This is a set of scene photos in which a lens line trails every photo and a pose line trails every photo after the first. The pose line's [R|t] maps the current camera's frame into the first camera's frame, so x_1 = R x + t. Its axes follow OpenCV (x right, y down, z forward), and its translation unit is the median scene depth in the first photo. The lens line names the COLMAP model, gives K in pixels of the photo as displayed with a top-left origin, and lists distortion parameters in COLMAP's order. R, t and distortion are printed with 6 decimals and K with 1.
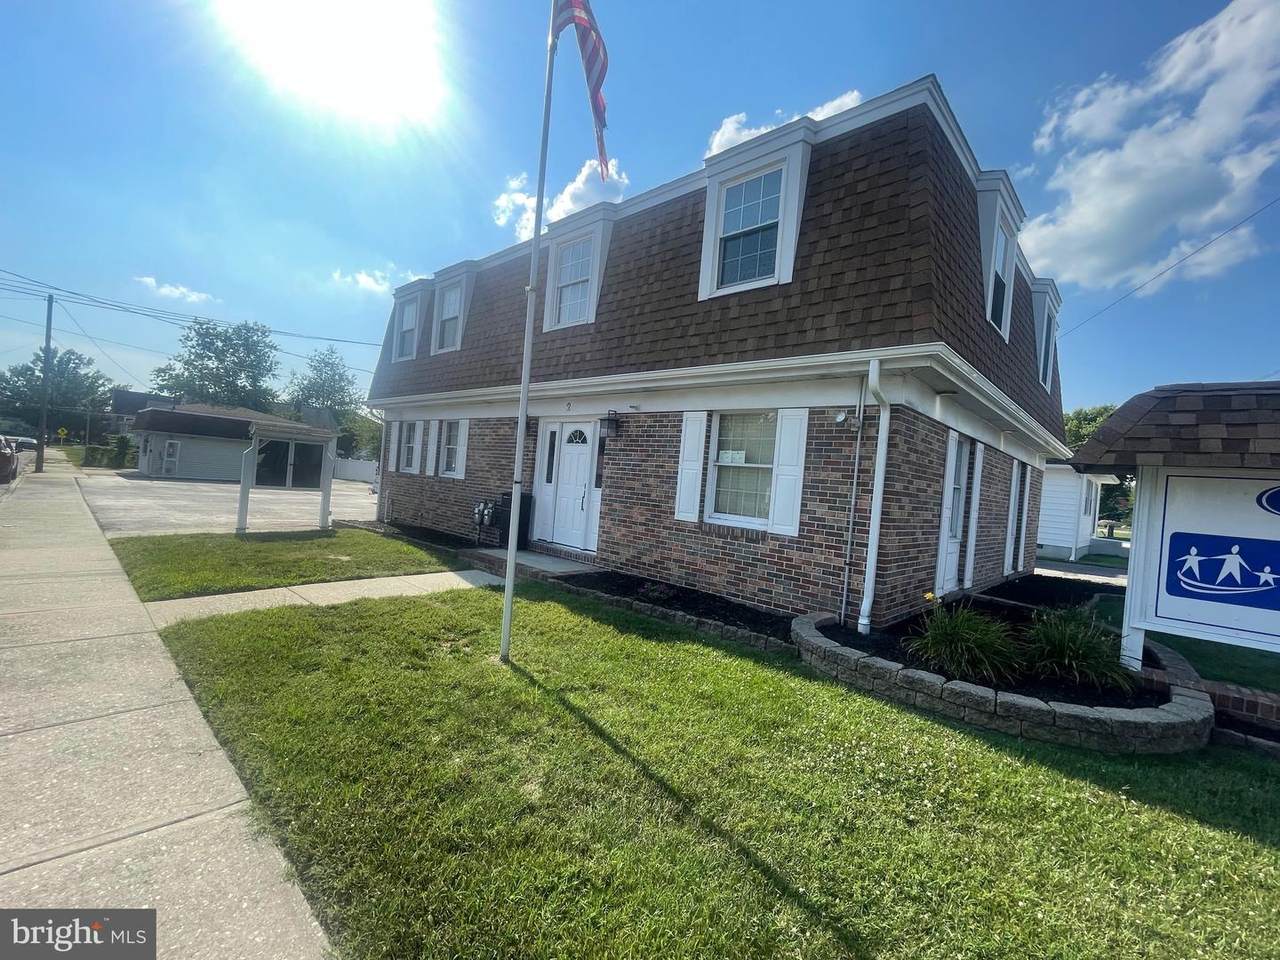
lens RADIAL K [[556.1, 0, 635.3], [0, 556.1, 485.5], [0, 0, 1]] dist [0.001052, 0.002074]
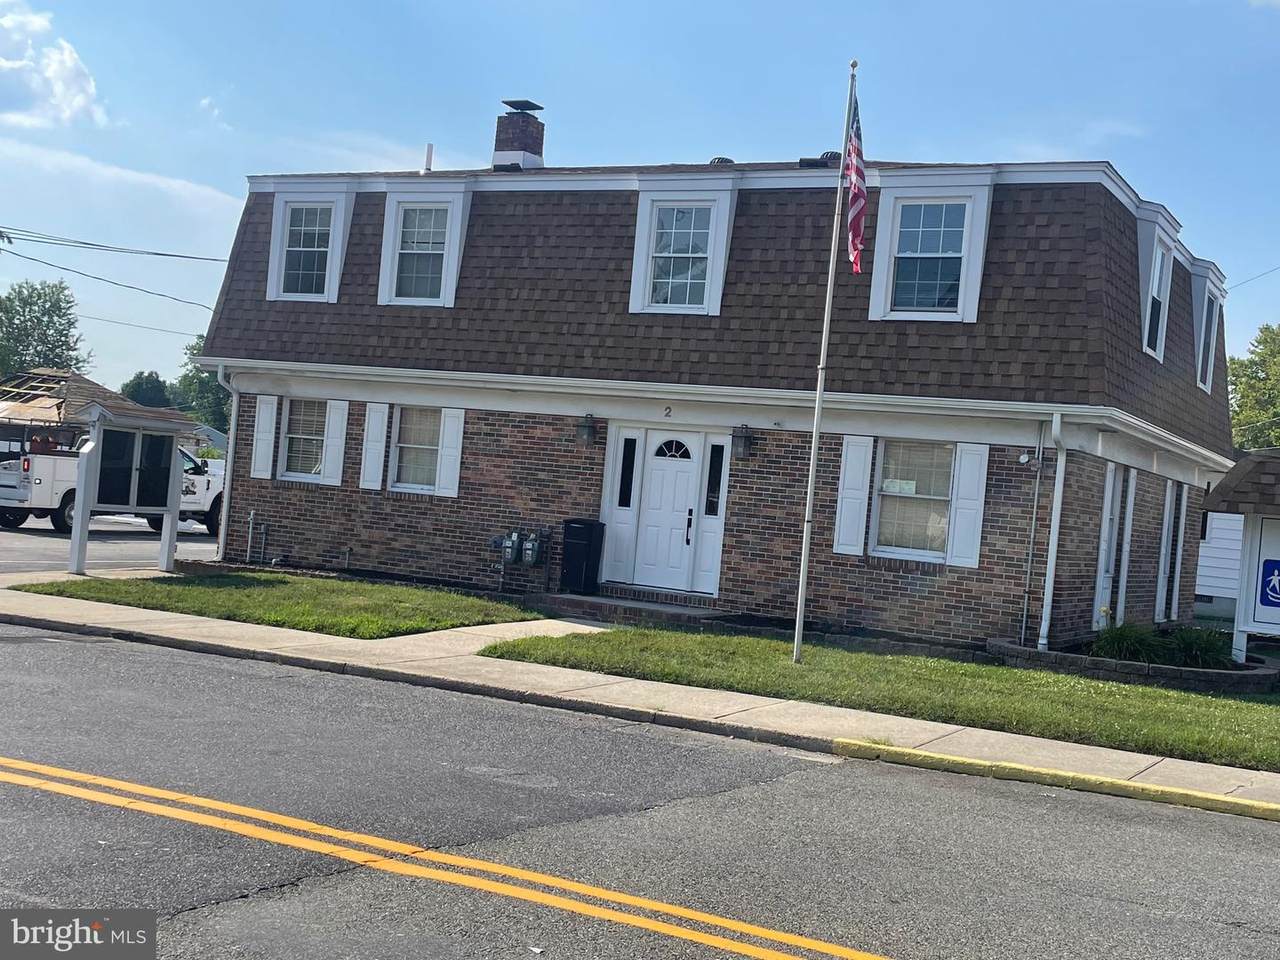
lens RADIAL K [[1594.6, 0, 633.2], [0, 1594.6, 498.5], [0, 0, 1]] dist [0.110613, 0.000000]
pose [[0.963676, 0.004508, 0.267036, -1.003837], [-0.009848, 0.999777, 0.018660, -0.078286], [-0.266892, -0.020612, 0.963506, -1.521972]]
